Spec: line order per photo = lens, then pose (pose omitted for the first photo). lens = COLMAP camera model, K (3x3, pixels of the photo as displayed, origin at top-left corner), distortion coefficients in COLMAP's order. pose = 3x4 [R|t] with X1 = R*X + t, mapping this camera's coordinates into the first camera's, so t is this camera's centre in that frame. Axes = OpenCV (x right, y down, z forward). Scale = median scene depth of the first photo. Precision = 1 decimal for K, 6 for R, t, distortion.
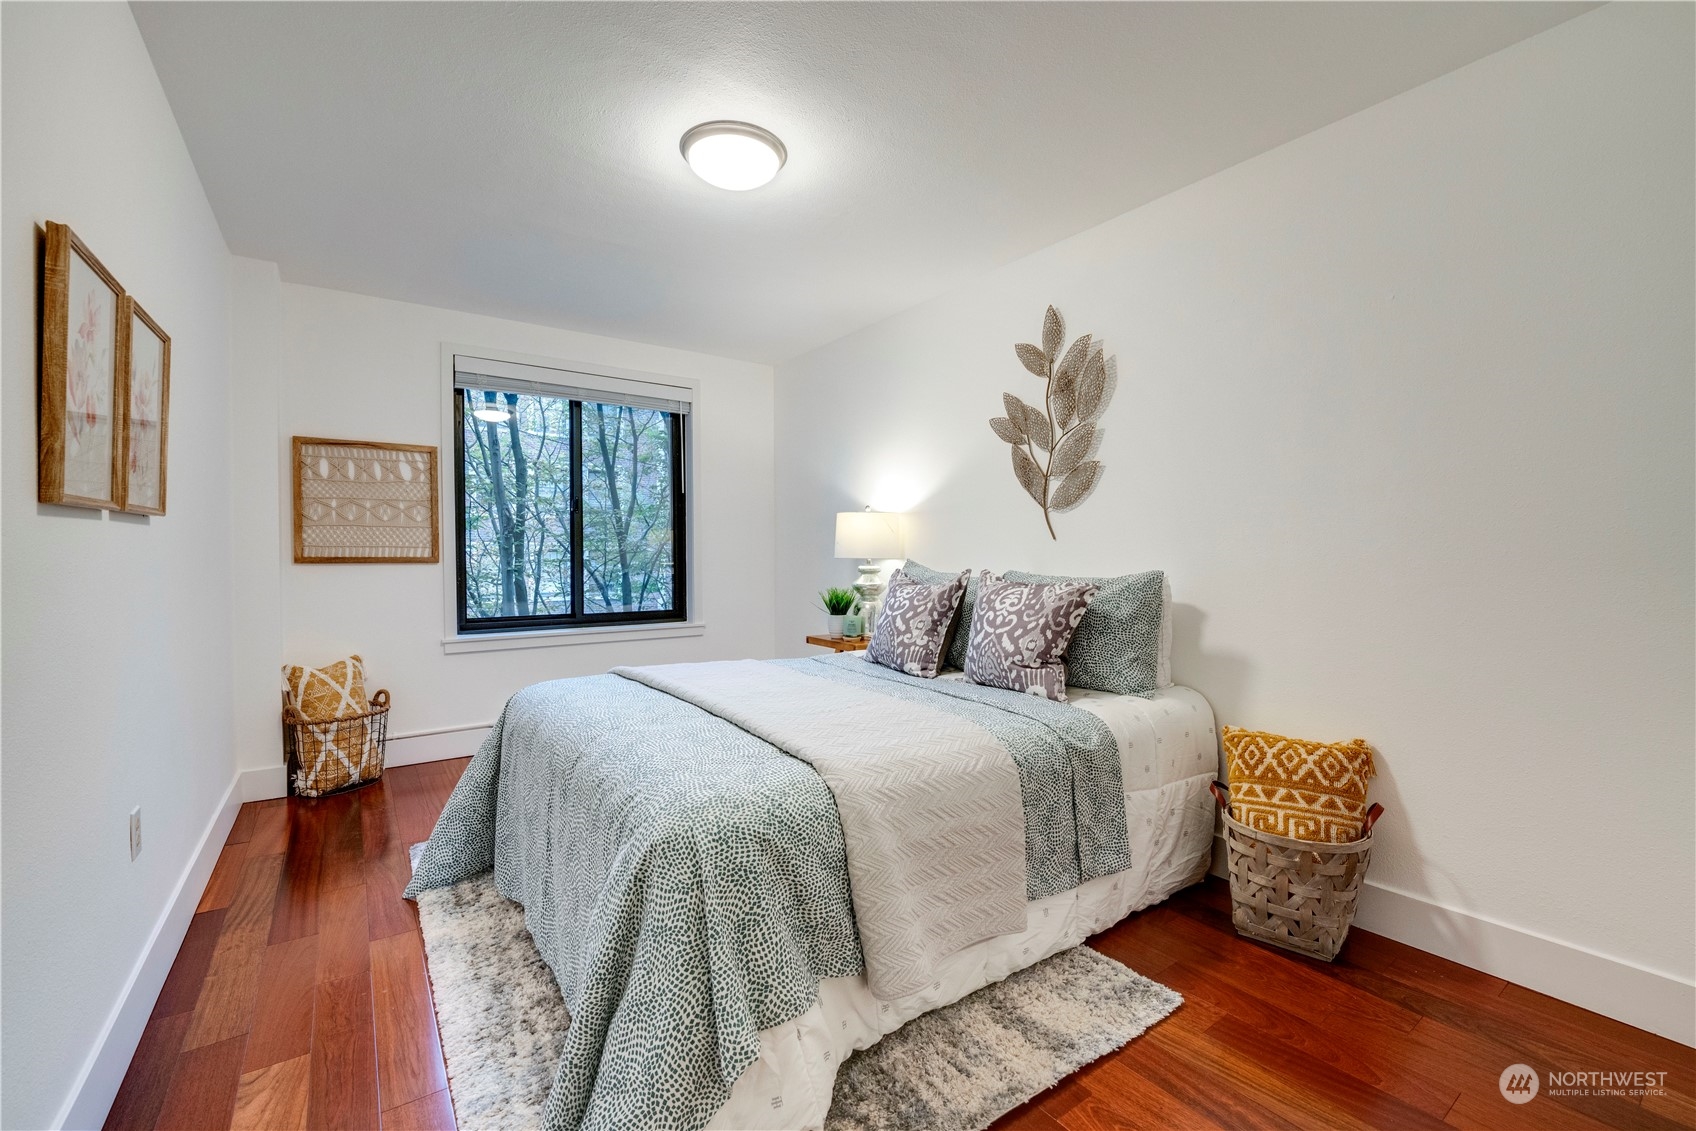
lens RADIAL K [[690.1, 0, 840.1], [0, 690.1, 564.0], [0, 0, 1]] dist [-0.000829, -0.008262]
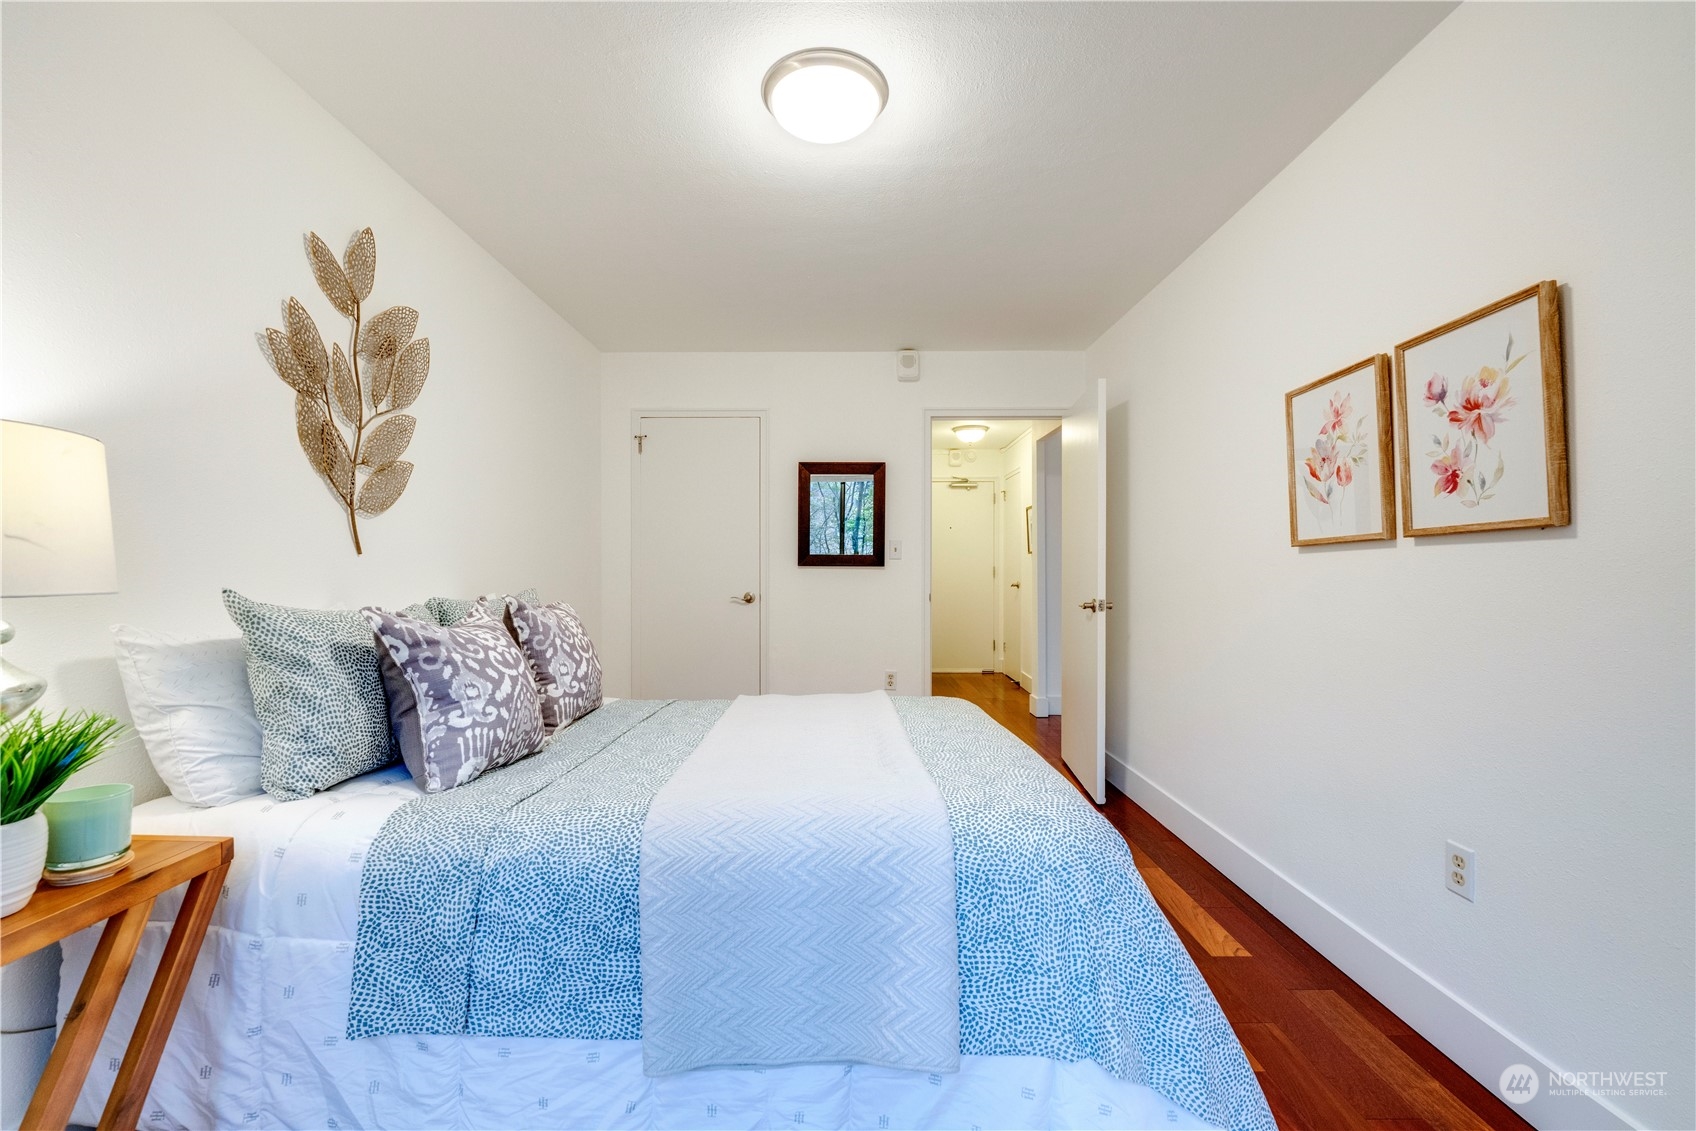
lens RADIAL K [[690.1, 0, 840.1], [0, 690.1, 564.0], [0, 0, 1]] dist [-0.000829, -0.008262]
pose [[-0.808075, 0.004910, 0.589059, -0.500395], [0.008558, 0.999958, 0.003405, -0.023888], [-0.589017, 0.007793, -0.808083, 1.267522]]
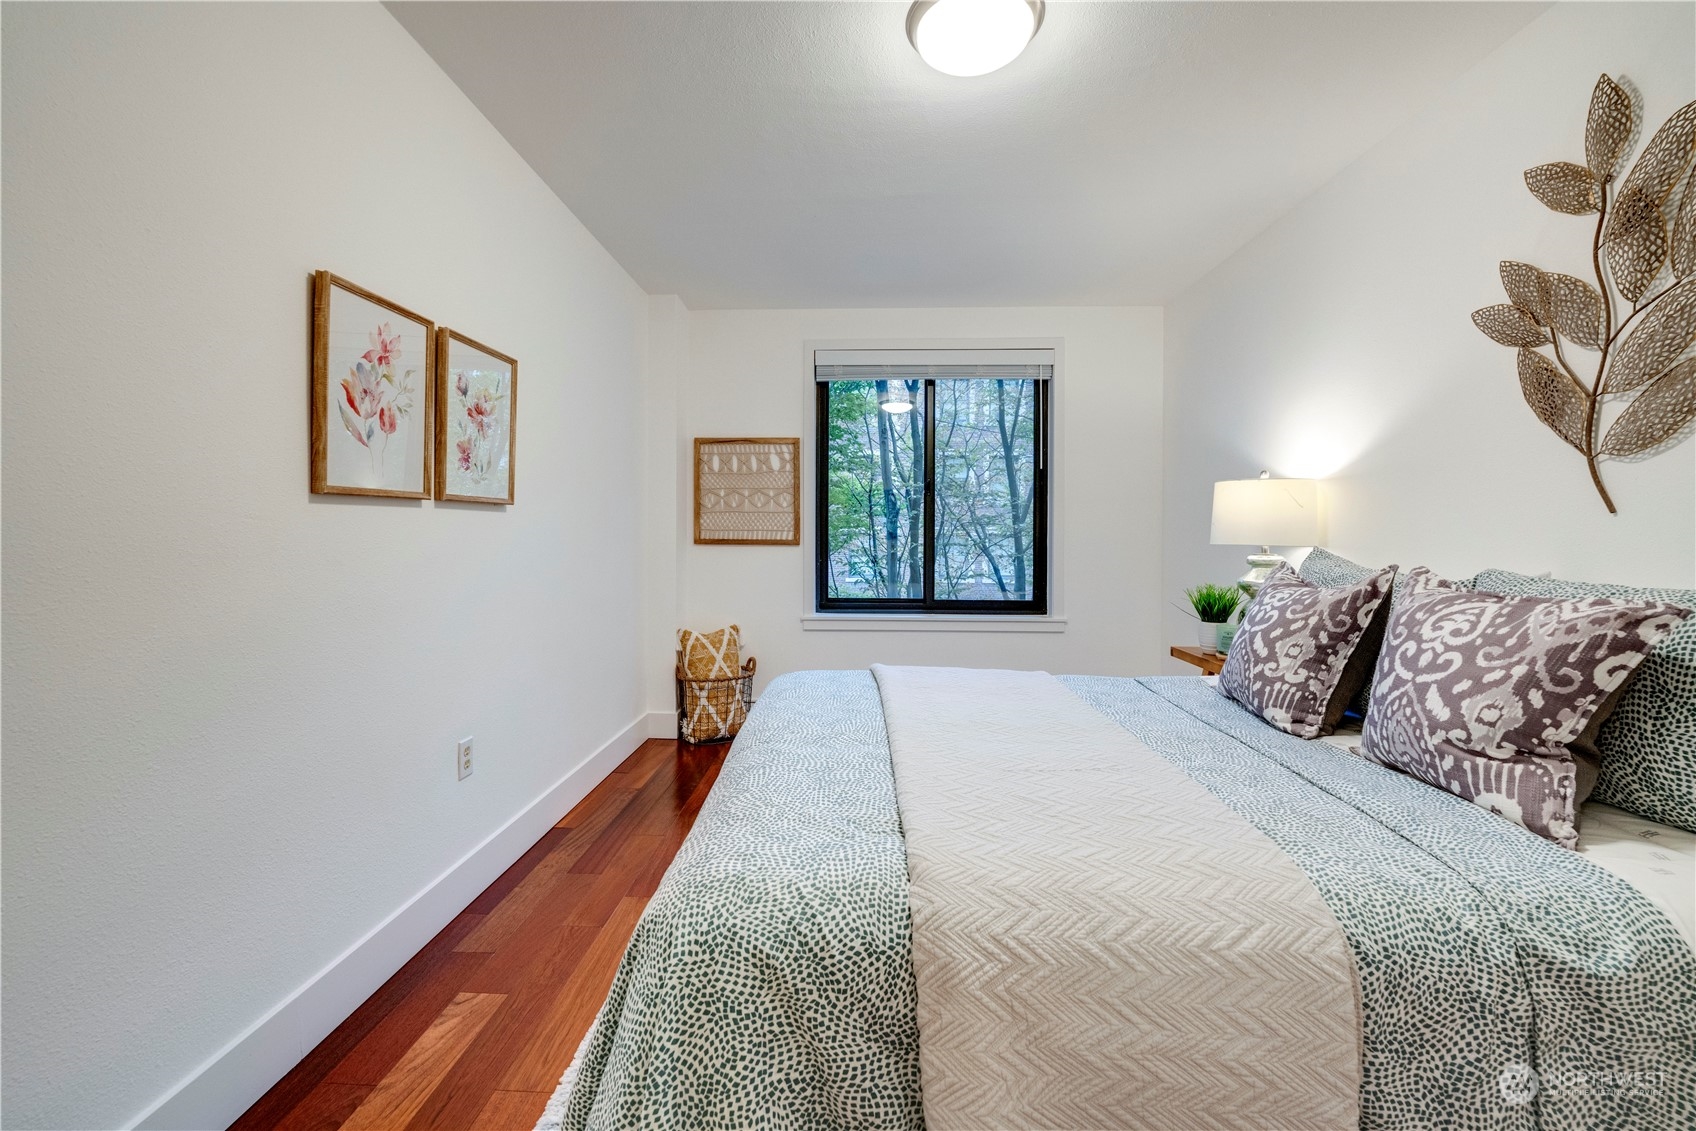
lens RADIAL K [[688.2, 0, 843.5], [0, 688.2, 545.9], [0, 0, 1]] dist [-0.013339, 0.000651]
pose [[0.797817, 0.011363, -0.602793, 0.151788], [-0.013769, 0.999905, 0.000625, -0.002673], [0.602743, 0.007801, 0.797897, 0.228301]]
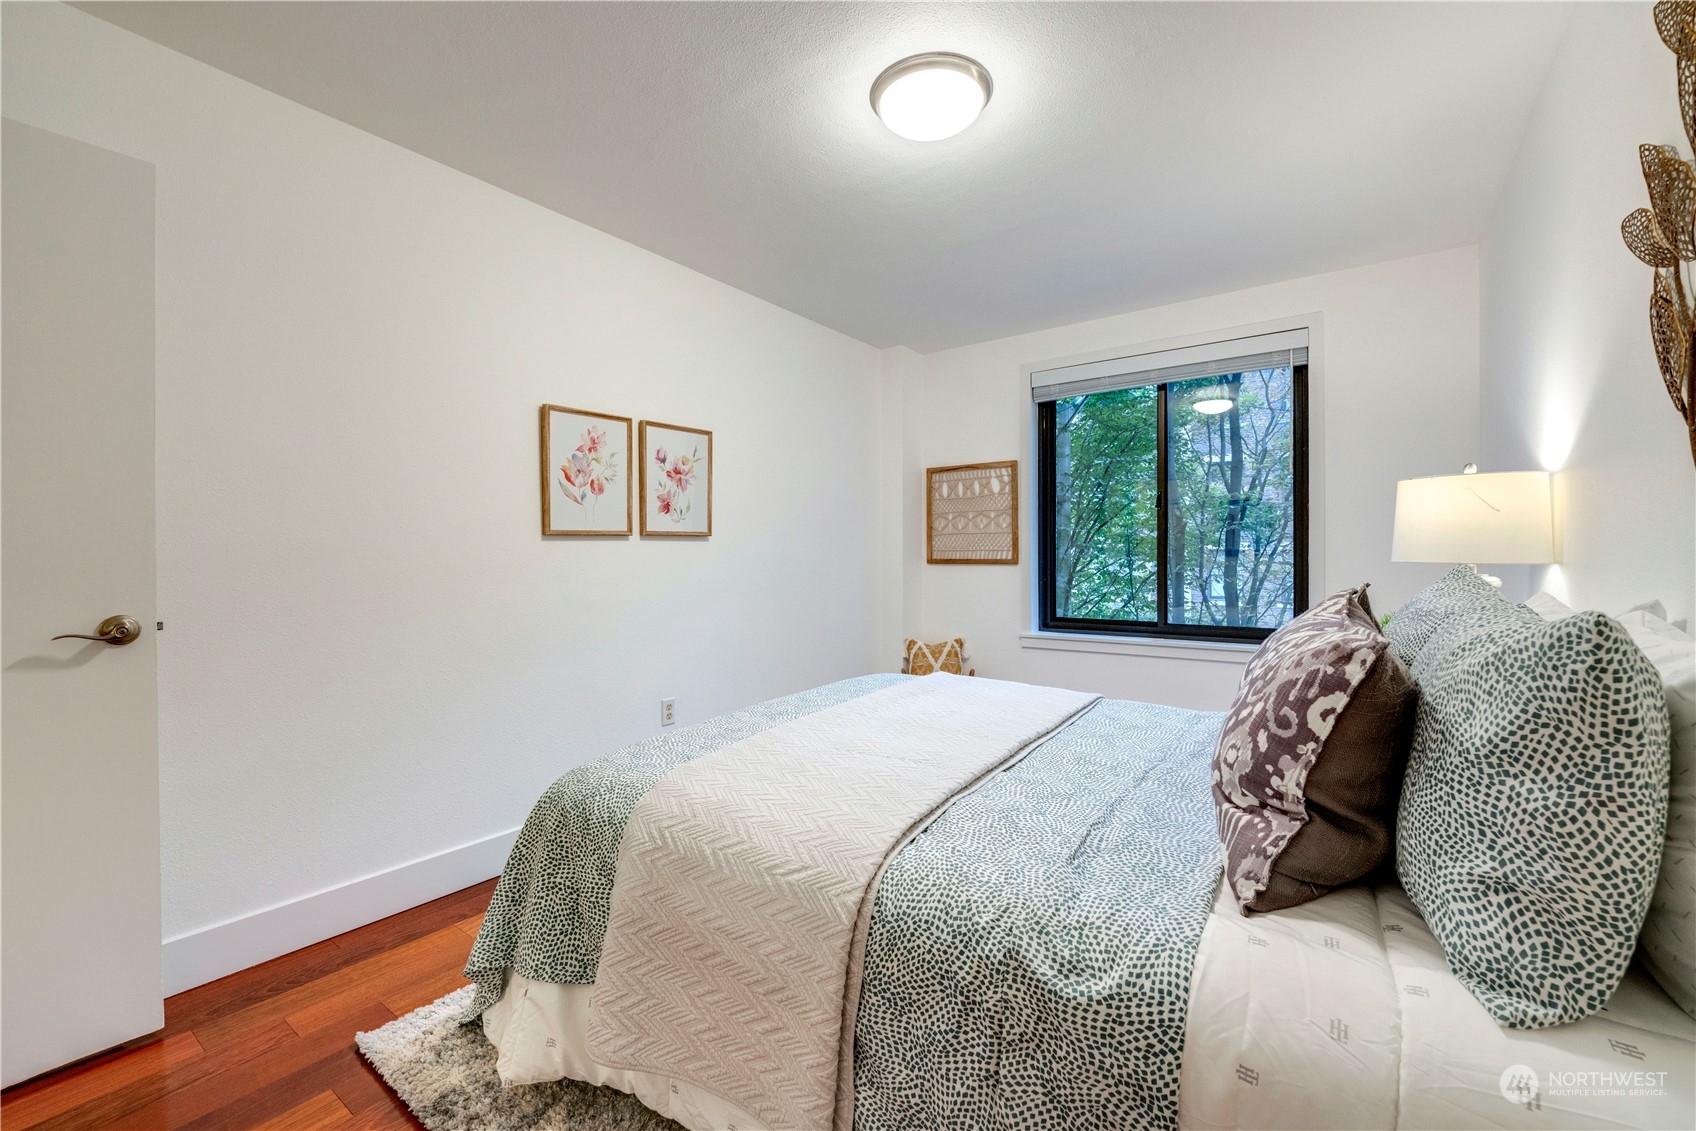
lens RADIAL K [[696.3, 0, 849.6], [0, 696.3, 558.5], [0, 0, 1]] dist [0.000872, -0.020909]
pose [[0.326613, 0.000539, -0.945158, 0.487796], [-0.008798, 0.999958, -0.002471, -0.007398], [0.945117, 0.009123, 0.326604, 0.471797]]
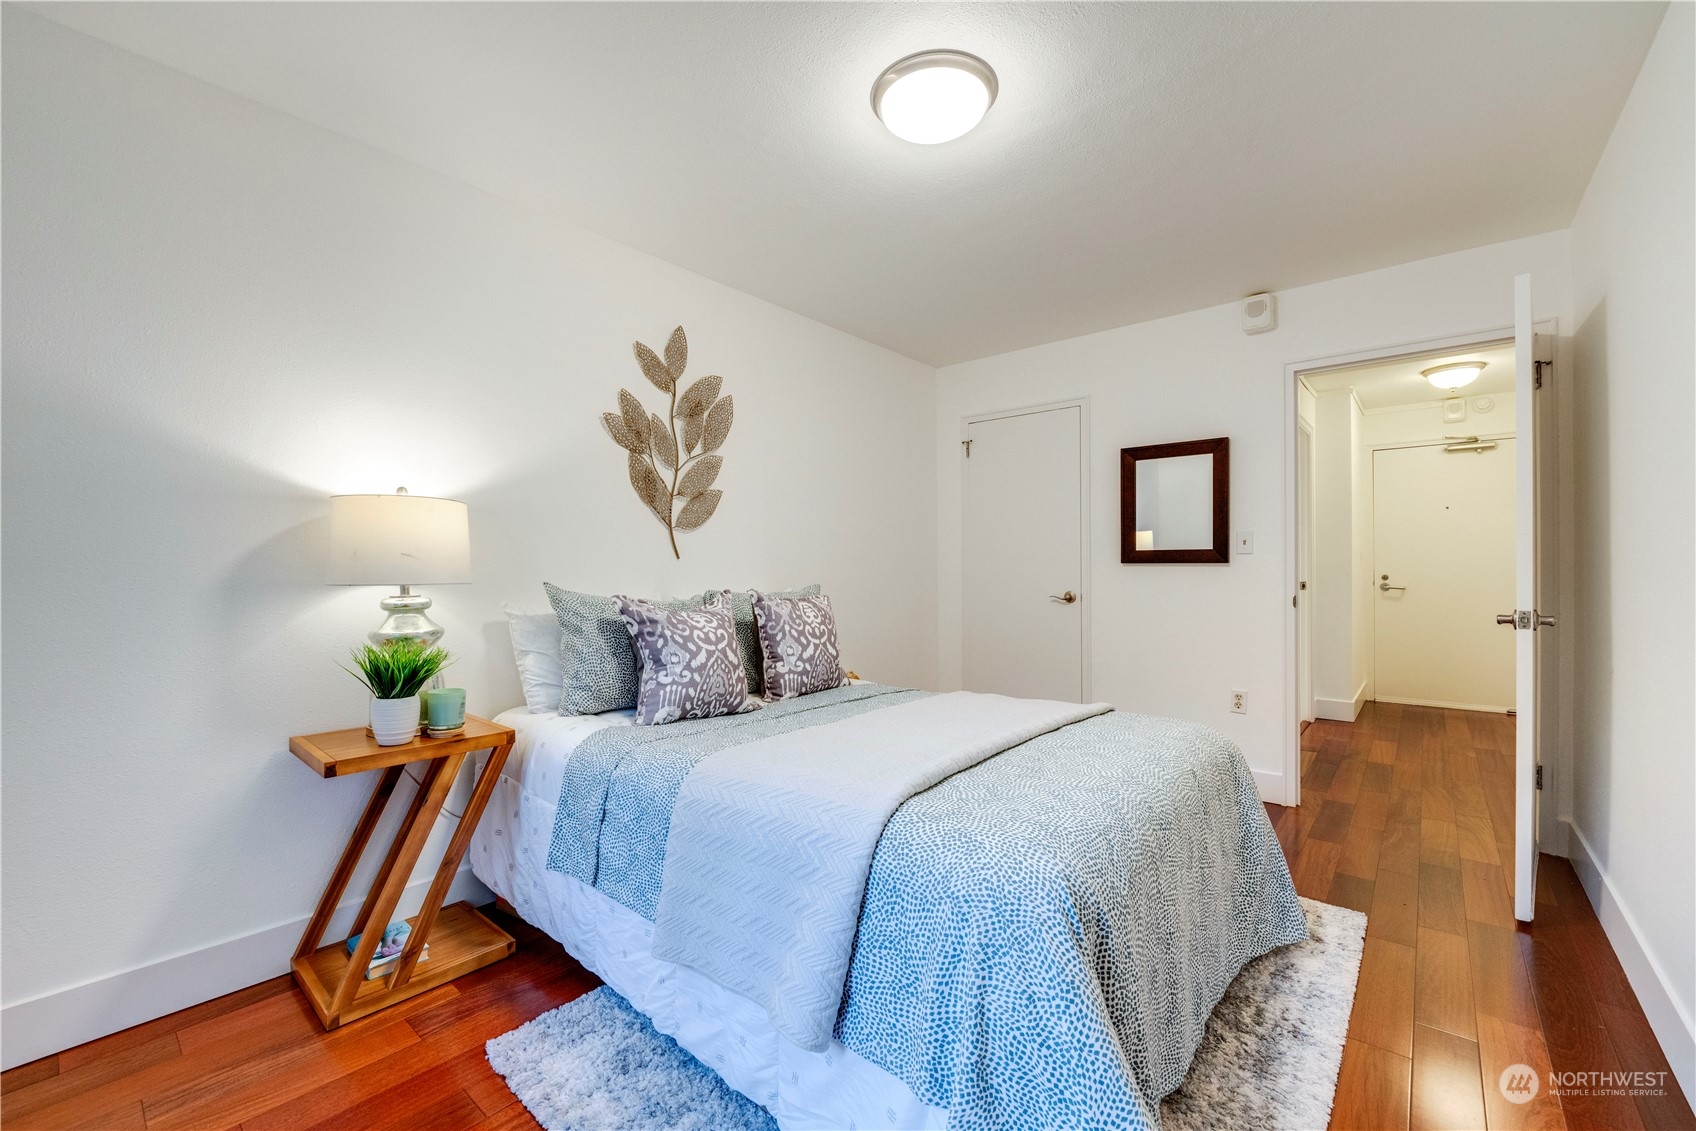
lens RADIAL K [[695.8, 0, 843.2], [0, 695.8, 561.8], [0, 0, 1]] dist [-0.001583, -0.005529]
pose [[-0.239451, 0.010551, 0.970851, -0.722159], [0.019130, 0.999798, -0.006147, -0.020546], [-0.970720, 0.017101, -0.239604, 0.998829]]
